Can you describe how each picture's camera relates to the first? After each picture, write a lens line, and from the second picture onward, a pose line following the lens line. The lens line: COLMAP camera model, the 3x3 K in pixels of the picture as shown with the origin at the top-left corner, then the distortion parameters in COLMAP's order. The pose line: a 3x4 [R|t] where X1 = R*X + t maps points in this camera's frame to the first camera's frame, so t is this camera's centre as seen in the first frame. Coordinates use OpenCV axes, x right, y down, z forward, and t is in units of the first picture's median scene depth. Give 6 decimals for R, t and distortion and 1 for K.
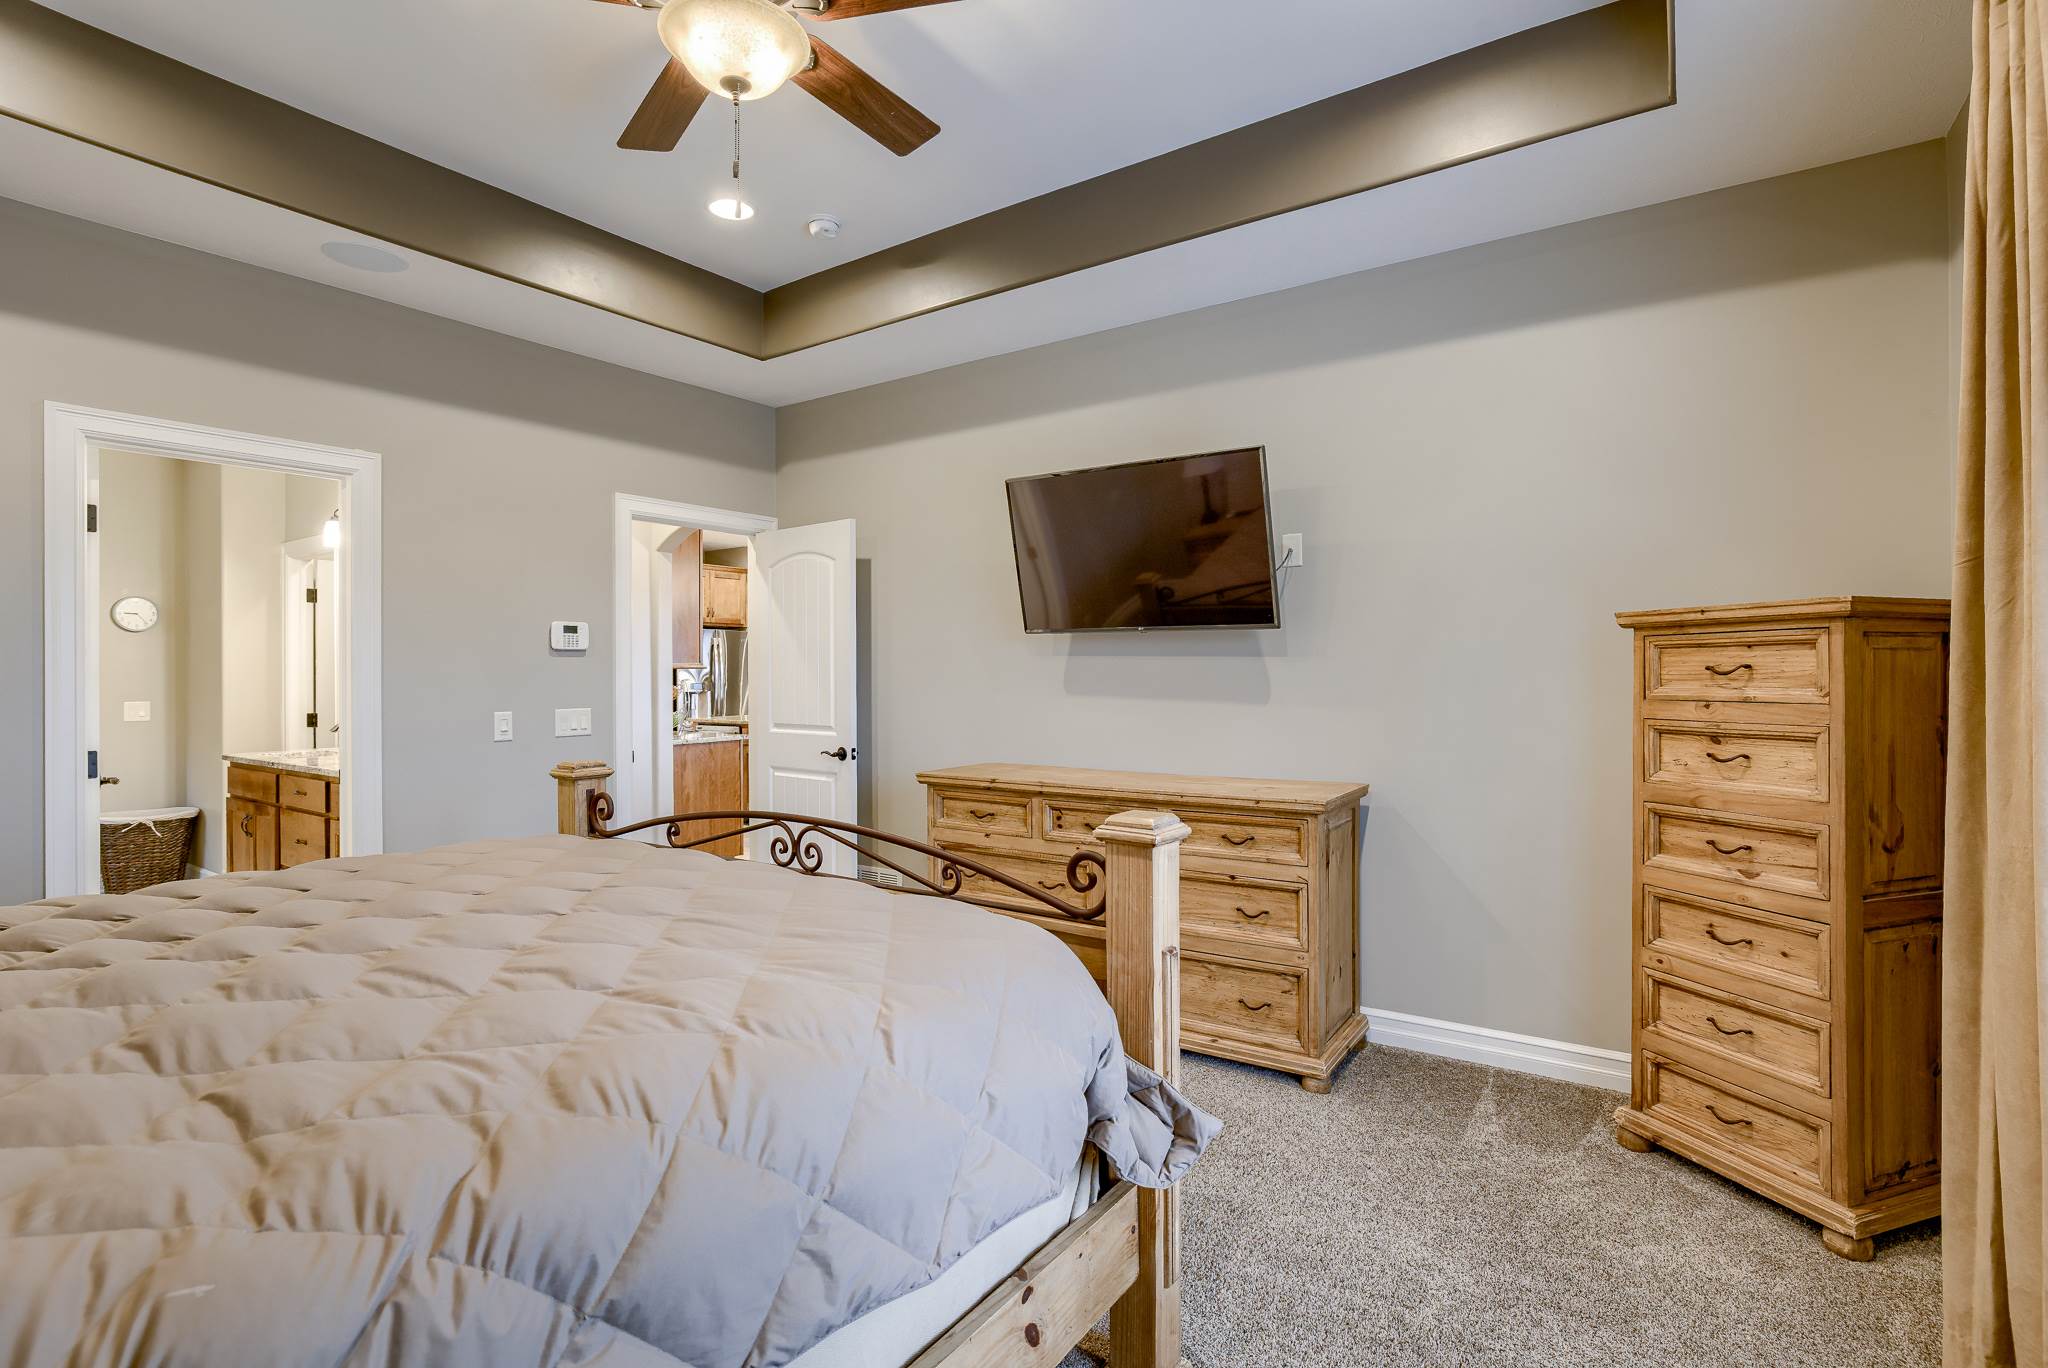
lens RADIAL K [[976.1, 0, 1029.4], [0, 976.1, 683.3], [0, 0, 1]] dist [0.001737, 0.000672]
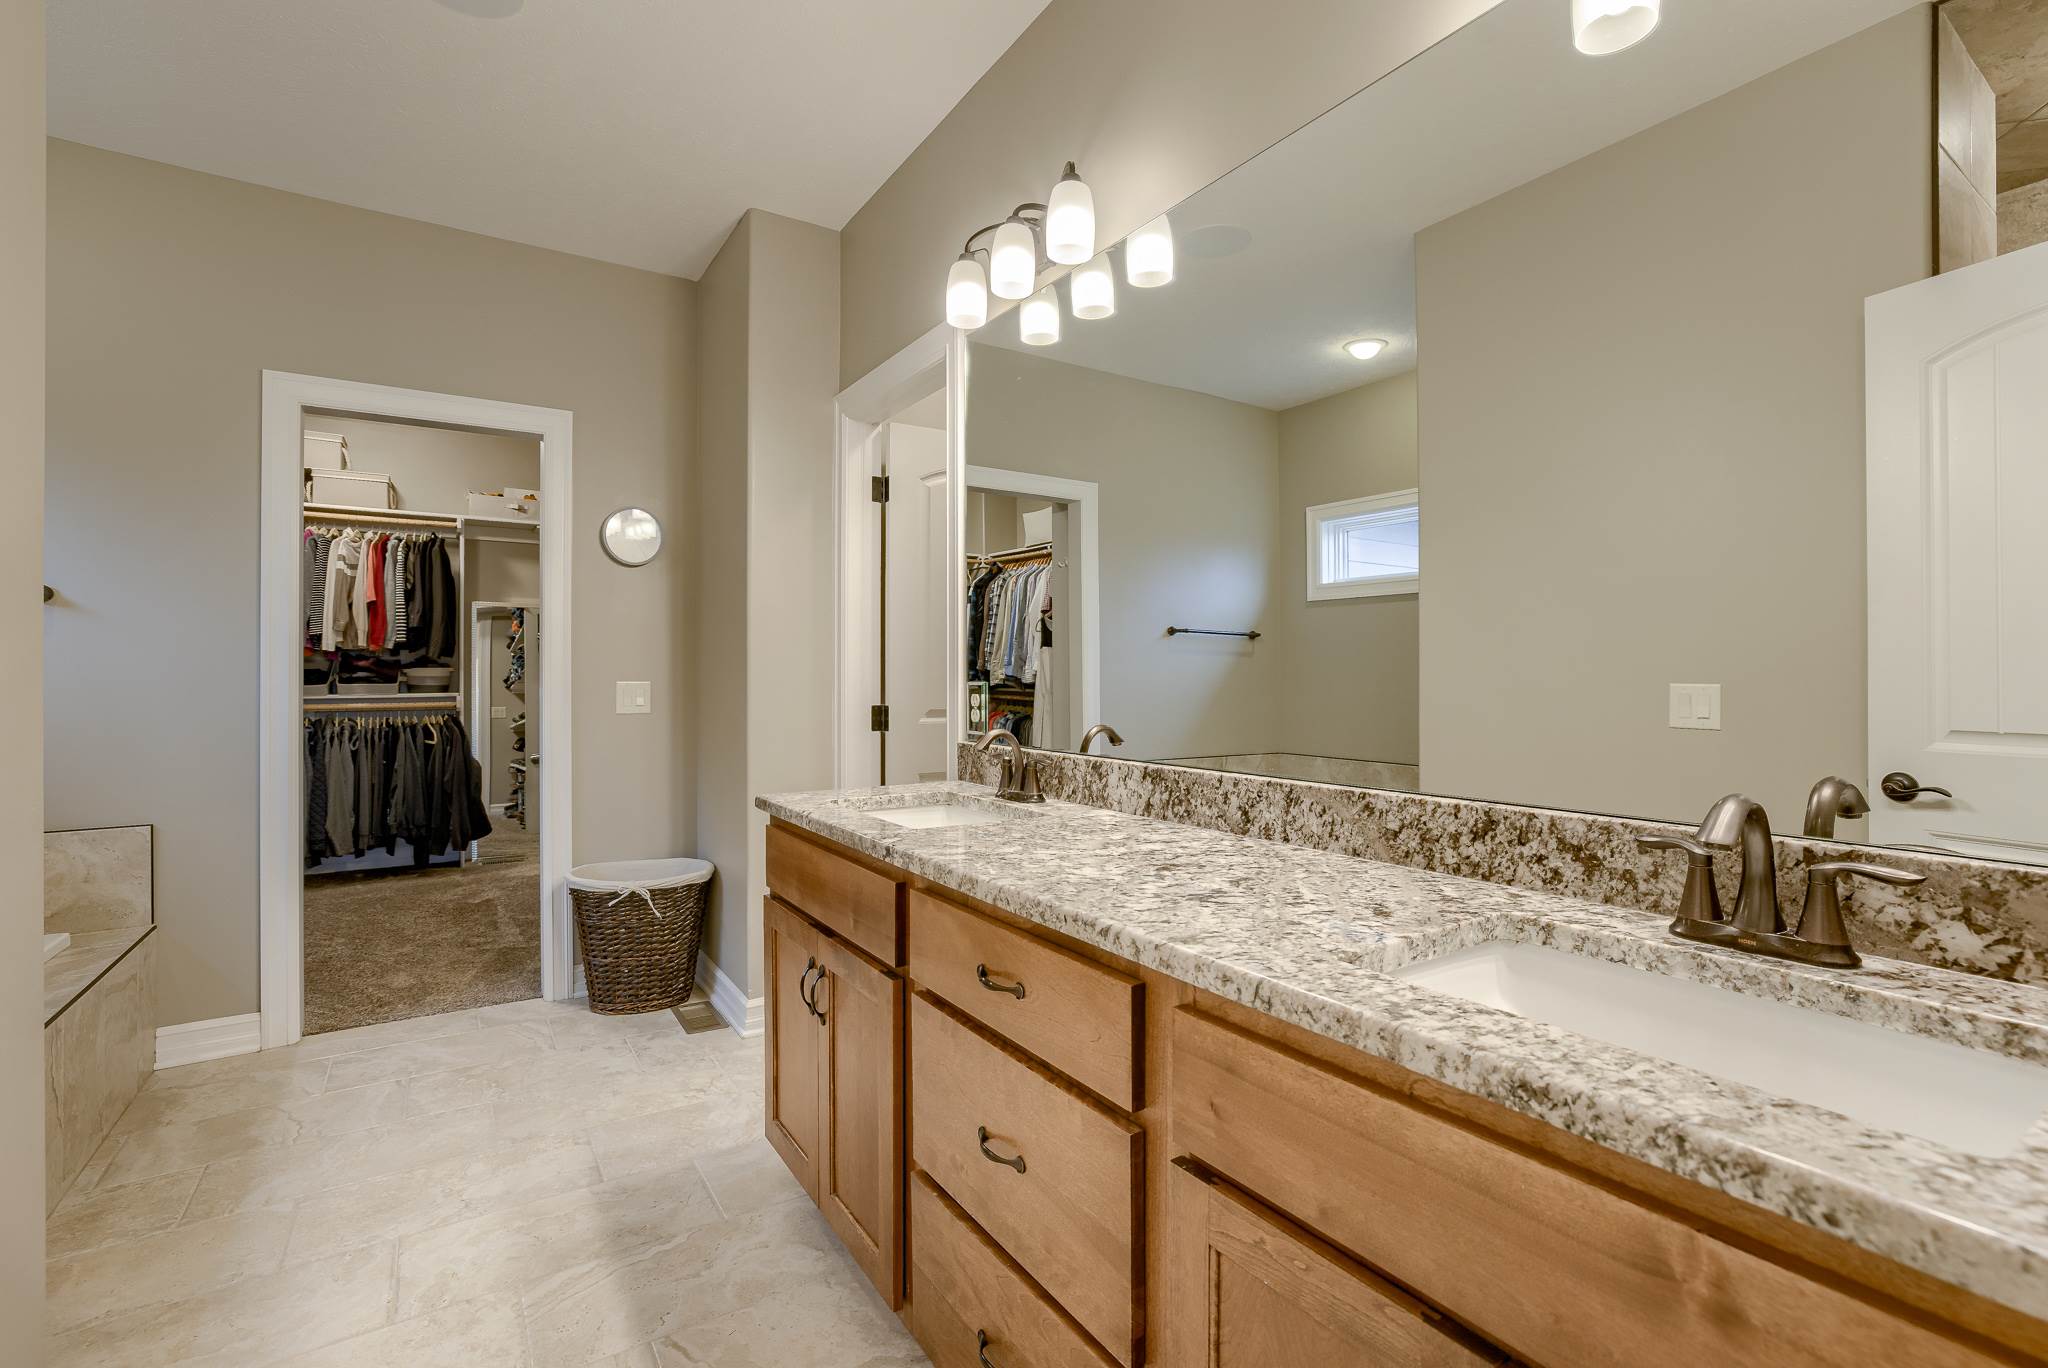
lens RADIAL K [[923.5, 0, 1023.1], [0, 923.5, 667.5], [0, 0, 1]] dist [-0.044085, 0.022037]
pose [[0.926915, -0.005911, -0.375224, -0.488943], [-0.001627, 0.999803, -0.019768, 0.021361], [0.375267, 0.018933, 0.926724, 0.579434]]
